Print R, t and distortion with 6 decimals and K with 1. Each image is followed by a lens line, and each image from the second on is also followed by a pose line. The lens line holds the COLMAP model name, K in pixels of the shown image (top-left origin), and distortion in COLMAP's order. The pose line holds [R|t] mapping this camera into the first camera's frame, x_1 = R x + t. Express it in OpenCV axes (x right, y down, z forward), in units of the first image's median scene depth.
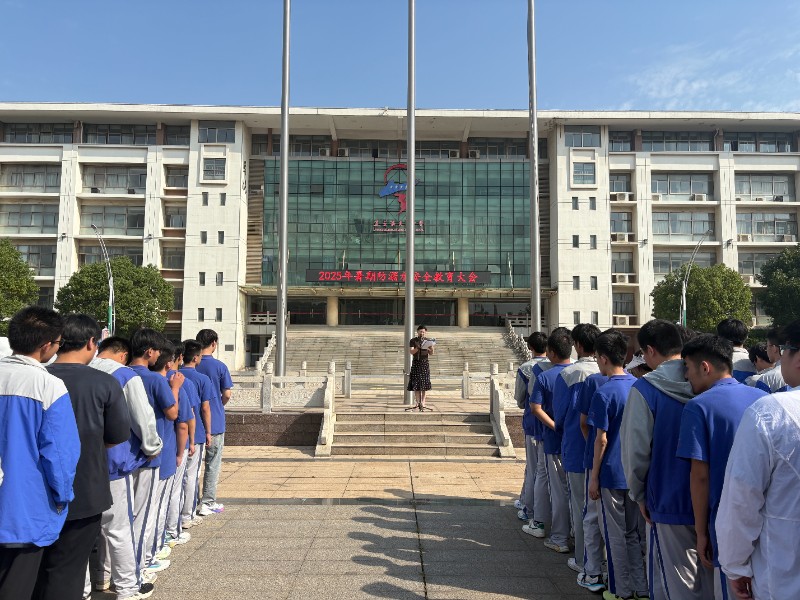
lens RADIAL K [[654.0, 0, 401.1], [0, 654.0, 300.6], [0, 0, 1]] dist [0.071947, -0.099543]
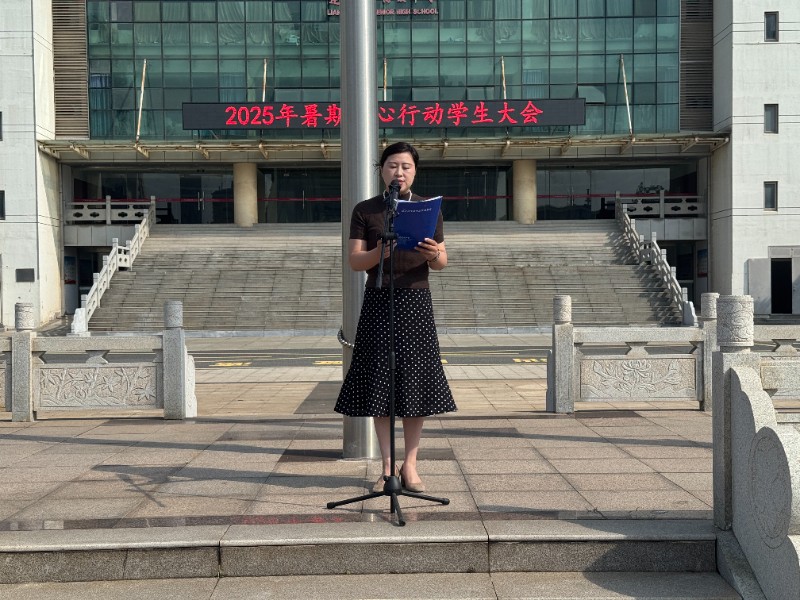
lens RADIAL K [[1186.6, 0, 400.2], [0, 1186.6, 329.8], [0, 0, 1]] dist [0.186516, -0.560046]
pose [[0.999761, -0.021083, -0.005712, 0.008577], [0.021613, 0.992686, 0.118771, 0.013919], [0.003166, -0.118867, 0.992905, 0.145359]]
